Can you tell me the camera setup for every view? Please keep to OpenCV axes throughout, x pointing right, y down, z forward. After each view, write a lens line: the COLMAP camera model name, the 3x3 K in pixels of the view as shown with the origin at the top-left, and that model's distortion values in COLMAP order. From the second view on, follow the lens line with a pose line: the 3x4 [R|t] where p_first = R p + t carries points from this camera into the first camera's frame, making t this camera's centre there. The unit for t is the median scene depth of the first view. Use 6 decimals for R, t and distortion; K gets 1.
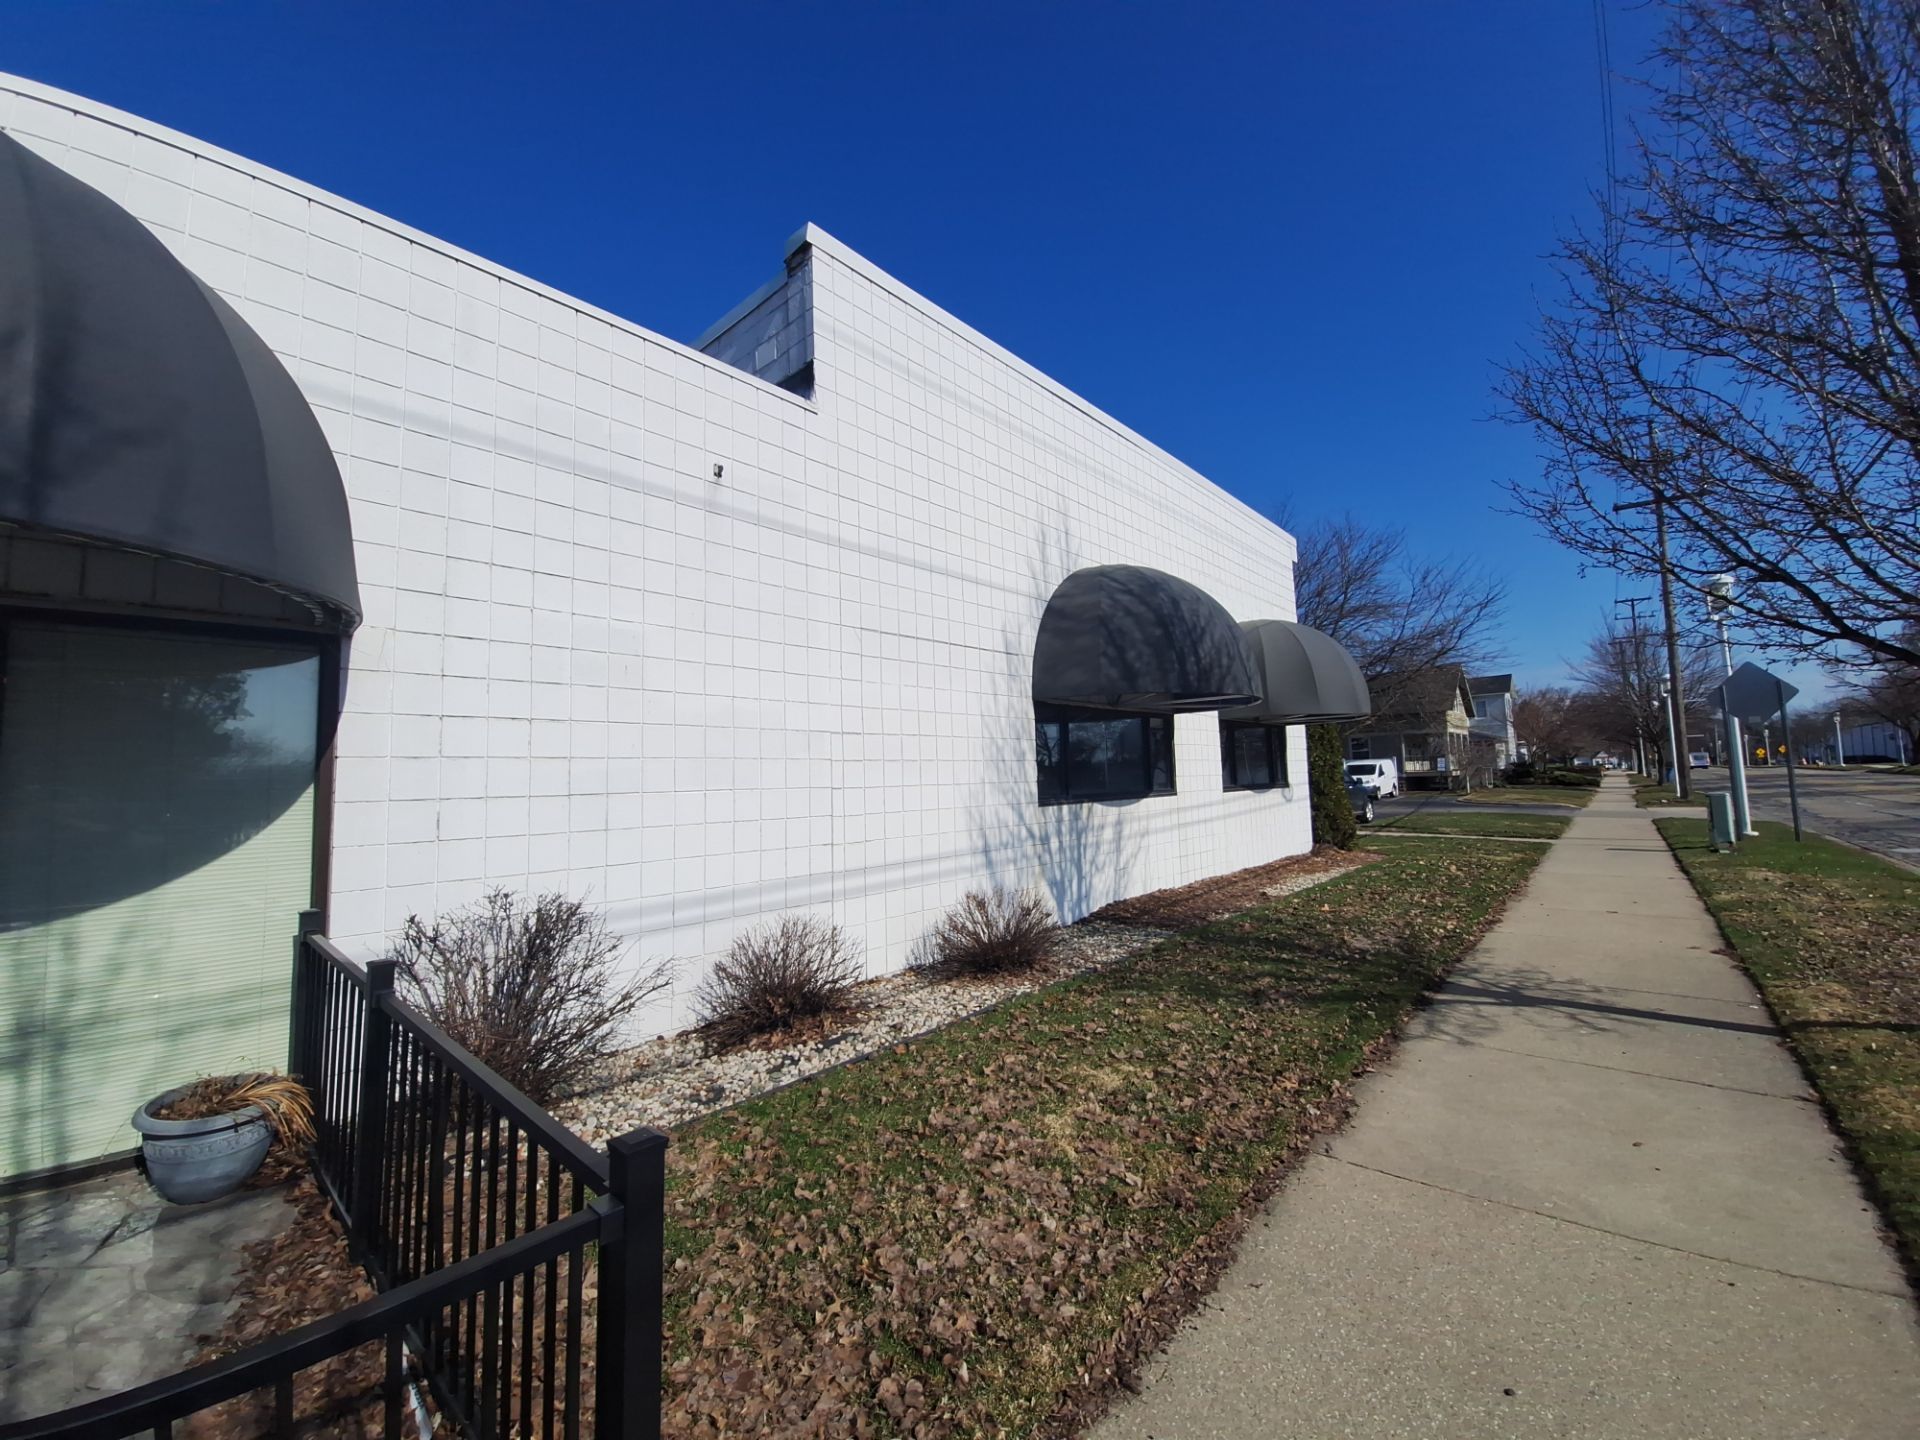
lens RADIAL K [[754.7, 0, 961.1], [0, 754.7, 731.2], [0, 0, 1]] dist [-0.000027, -0.011680]
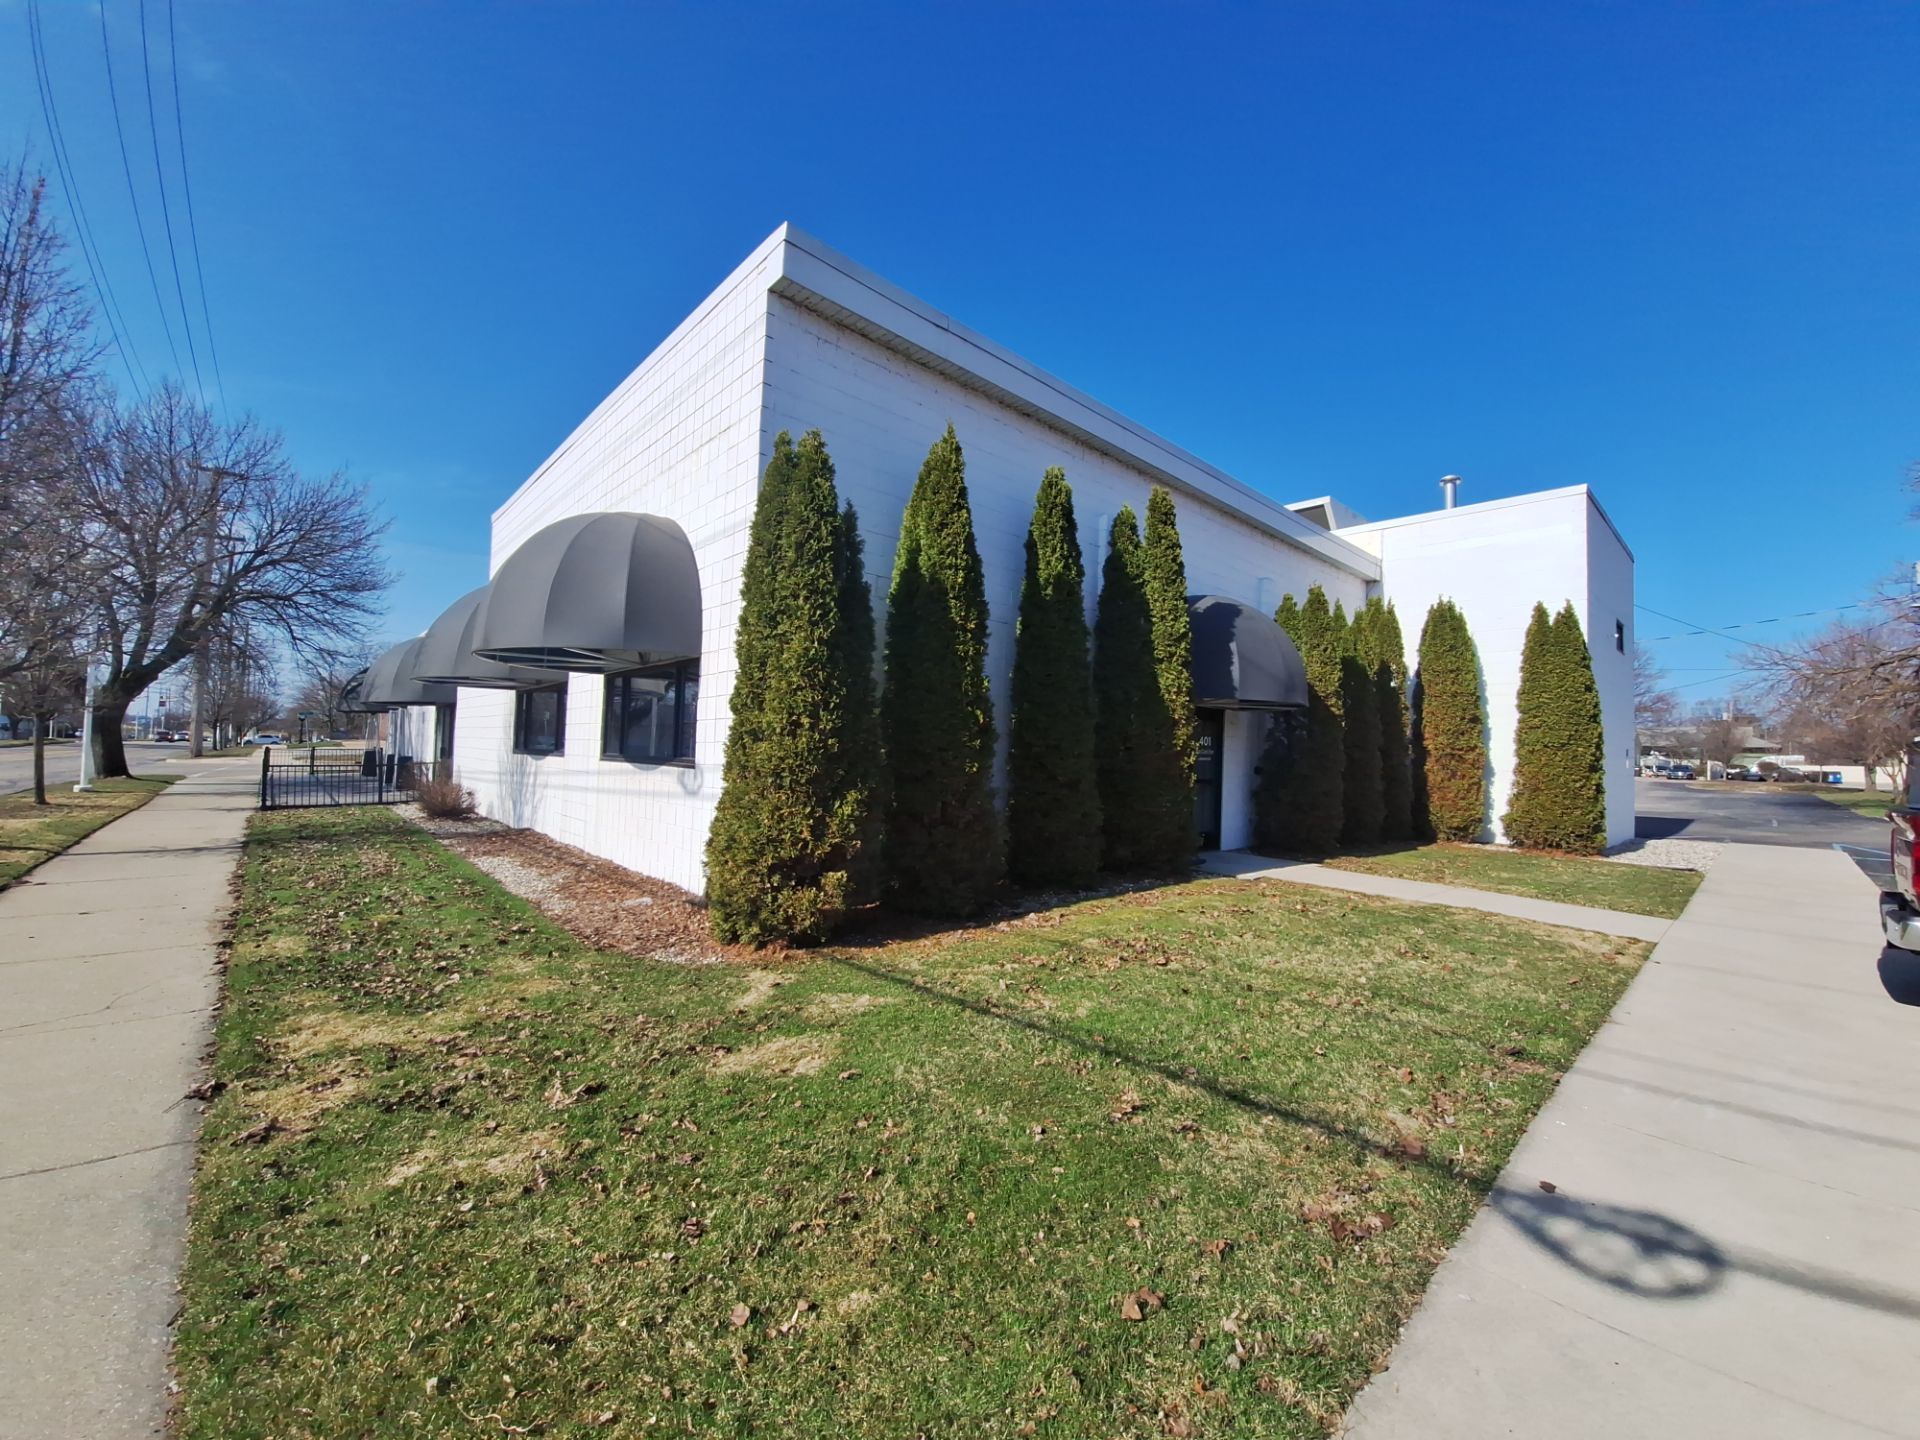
lens RADIAL K [[754.7, 0, 961.1], [0, 754.7, 731.2], [0, 0, 1]] dist [-0.000027, -0.011680]
pose [[-0.105078, 0.003032, -0.994459, 2.012443], [0.048060, 0.998842, -0.002032, 0.119134], [0.993302, -0.048007, -0.105102, 2.612064]]
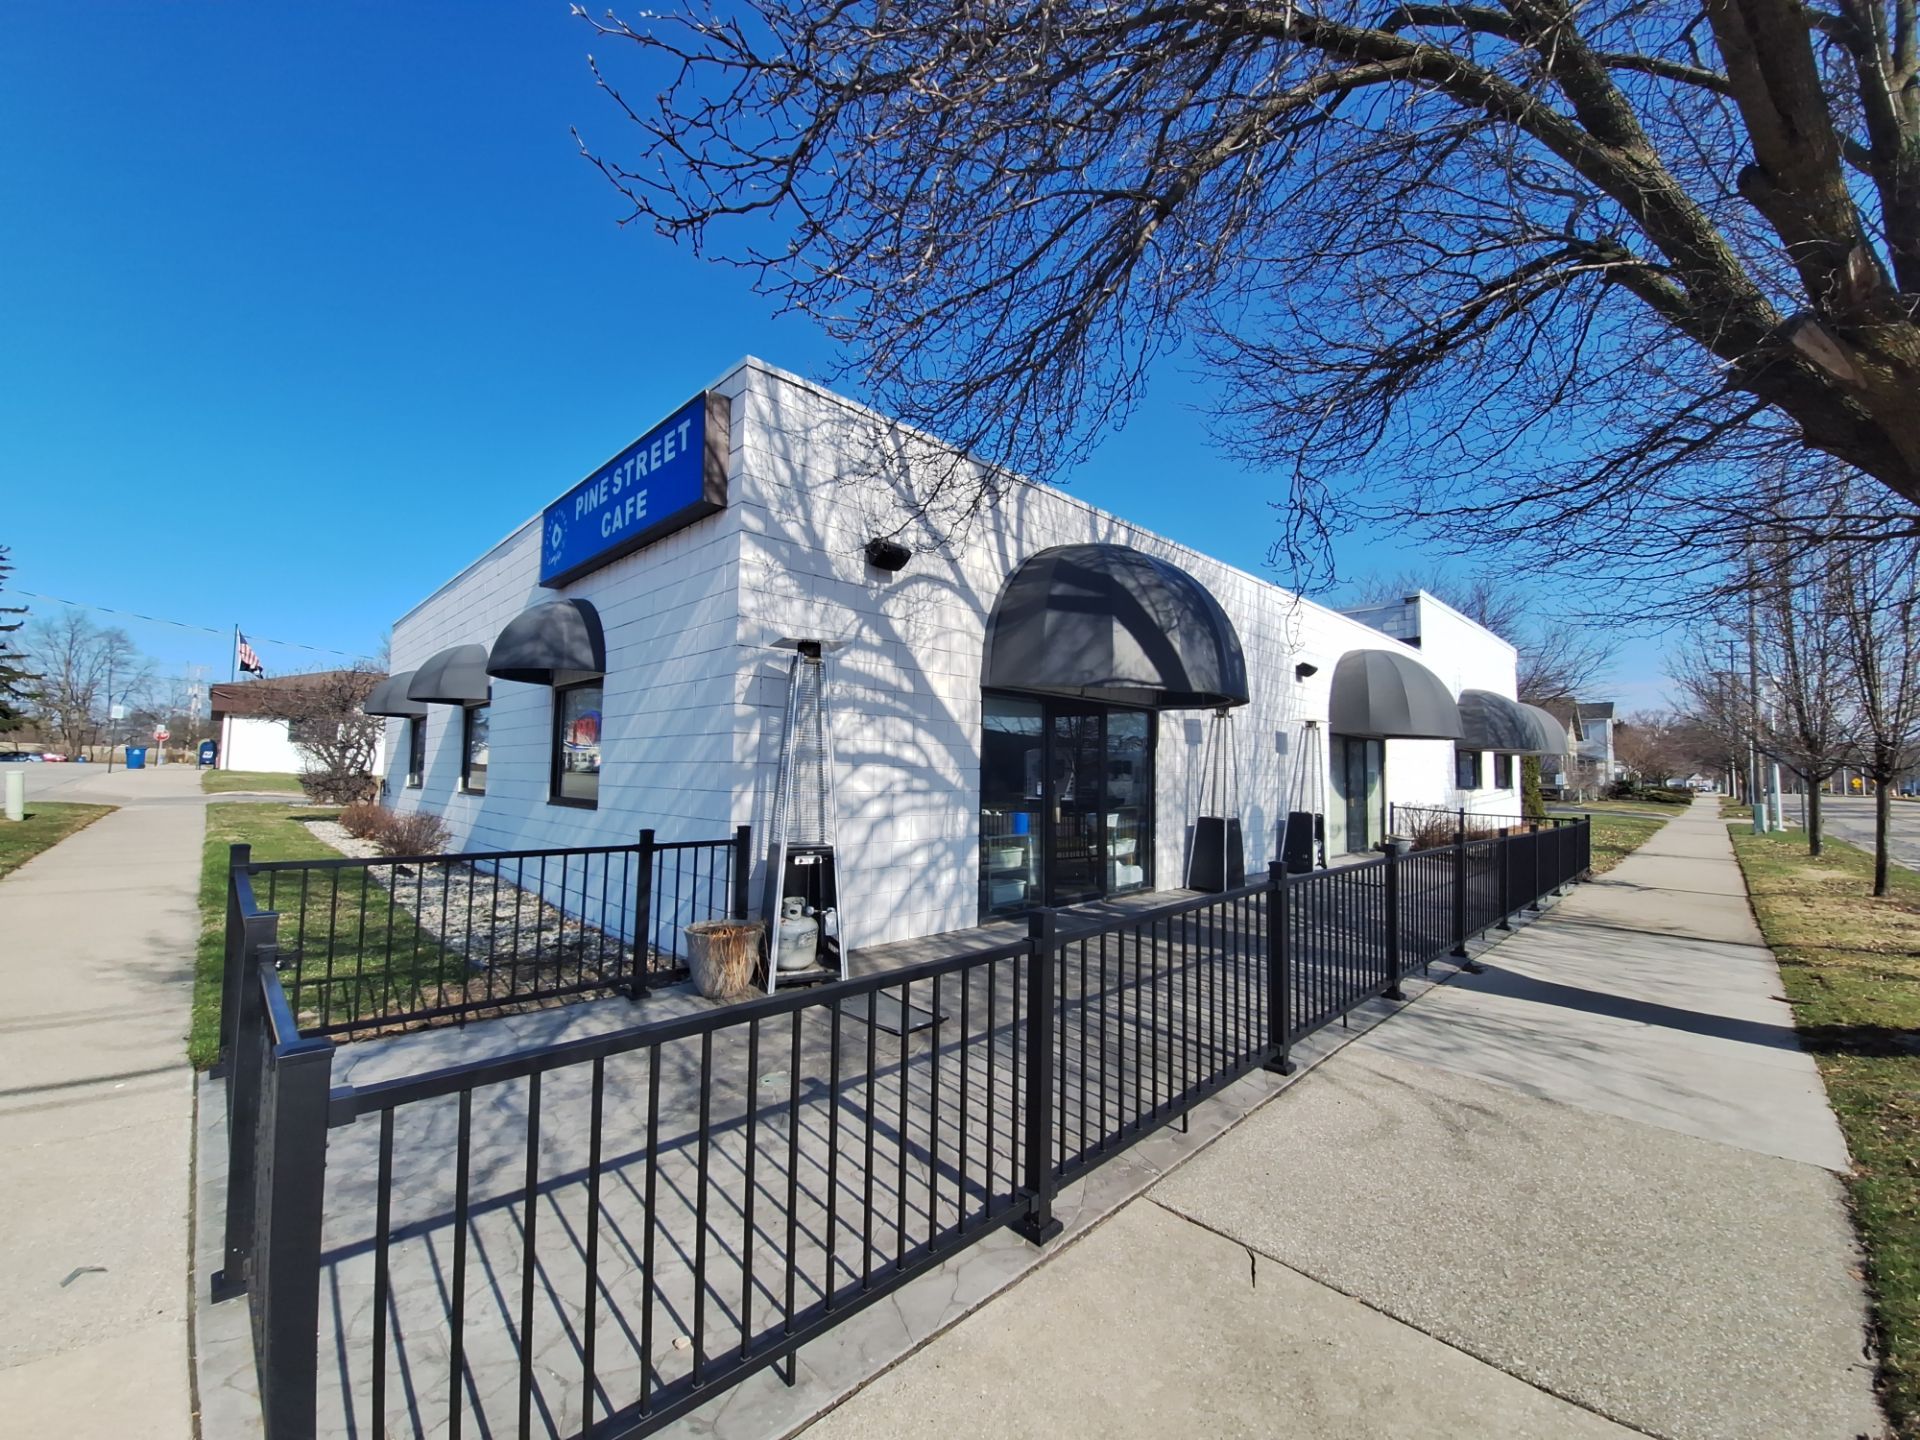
lens RADIAL K [[754.7, 0, 961.1], [0, 754.7, 731.2], [0, 0, 1]] dist [-0.000027, -0.011680]
pose [[0.996333, 0.046522, -0.071808, -1.653762], [-0.045361, 0.998814, 0.017716, -0.080661], [0.072547, -0.014394, 0.997261, -1.964917]]
